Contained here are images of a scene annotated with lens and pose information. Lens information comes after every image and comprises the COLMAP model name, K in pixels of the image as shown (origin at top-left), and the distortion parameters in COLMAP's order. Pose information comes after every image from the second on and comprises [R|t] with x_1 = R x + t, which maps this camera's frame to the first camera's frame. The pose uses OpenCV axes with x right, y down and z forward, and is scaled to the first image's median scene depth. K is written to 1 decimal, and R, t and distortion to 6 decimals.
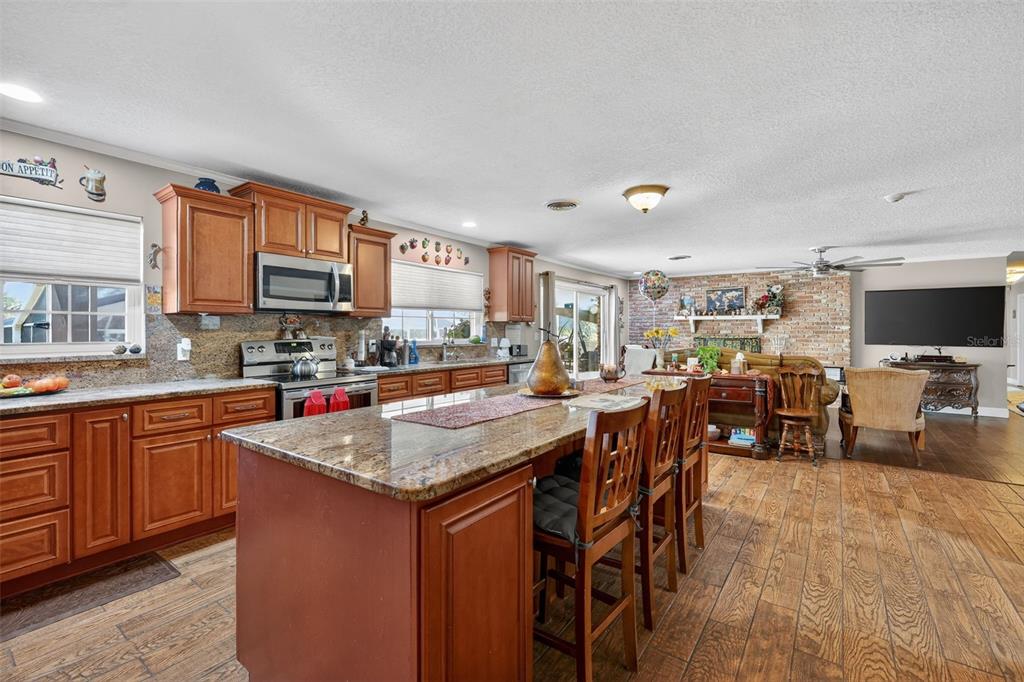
lens RADIAL K [[451.6, 0, 508.3], [0, 451.6, 334.8], [0, 0, 1]] dist [0.005189, -0.000379]
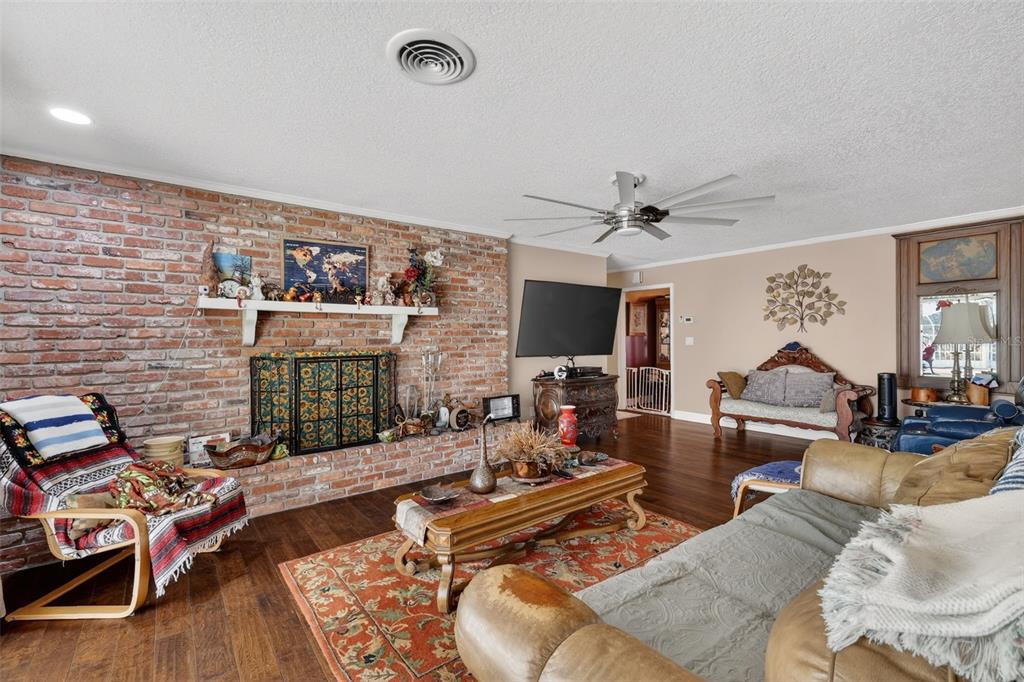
lens RADIAL K [[451.6, 0, 511.3], [0, 451.6, 339.5], [0, 0, 1]] dist [0.005189, -0.000379]
pose [[0.272303, -0.005837, 0.962194, 0.167471], [0.014883, 0.999888, 0.001853, -0.010516], [-0.962096, 0.013816, 0.272359, 1.134089]]
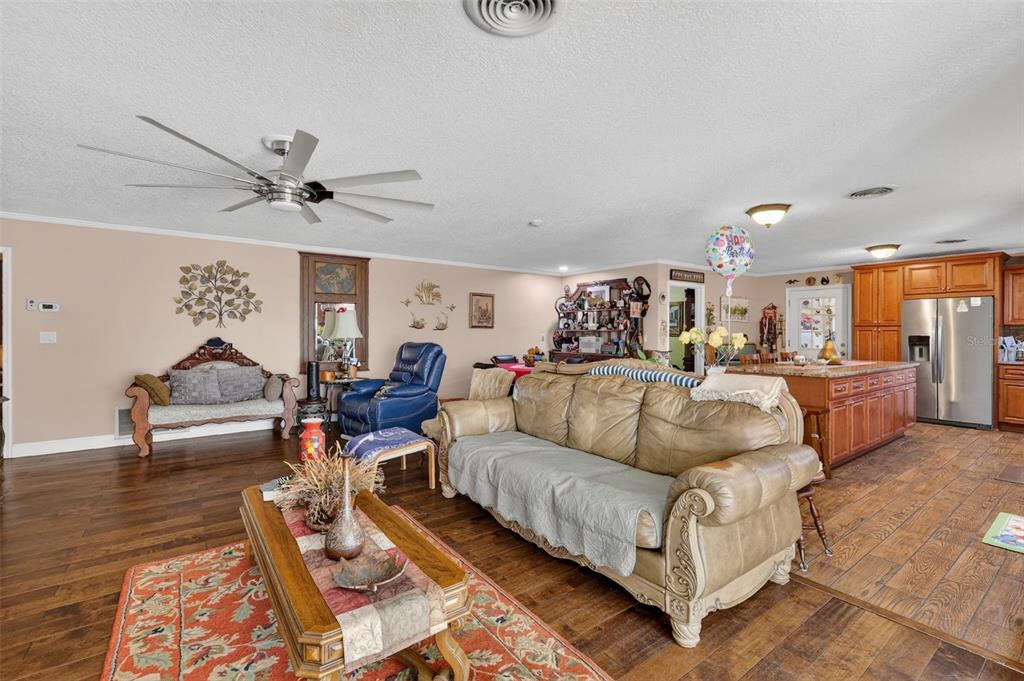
lens RADIAL K [[451.6, 0, 514.0], [0, 451.6, 334.2], [0, 0, 1]] dist [0.005189, -0.000379]
pose [[-0.955038, -0.004457, 0.296449, 0.397316], [-0.000732, 0.999919, 0.012676, -0.014299], [-0.296481, 0.011889, -0.954965, 1.560244]]
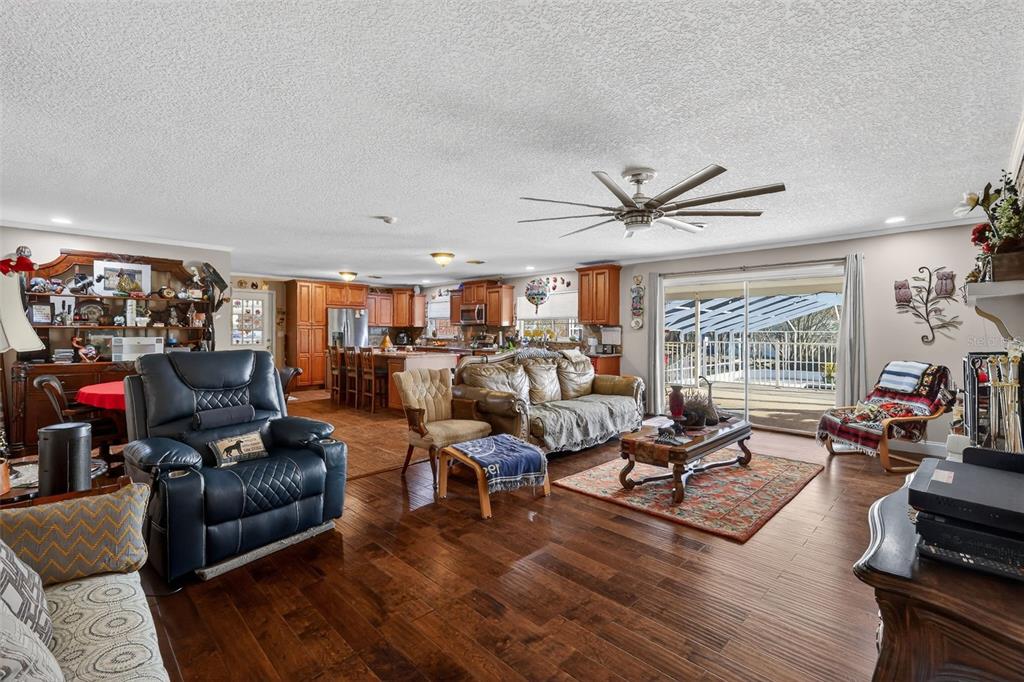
lens RADIAL K [[451.6, 0, 510.6], [0, 451.6, 331.7], [0, 0, 1]] dist [0.005189, -0.000379]
pose [[-0.160720, 0.000882, -0.987000, 1.416111], [-0.013054, 0.999910, 0.003020, -0.012736], [0.986914, 0.013369, -0.160694, 1.081065]]
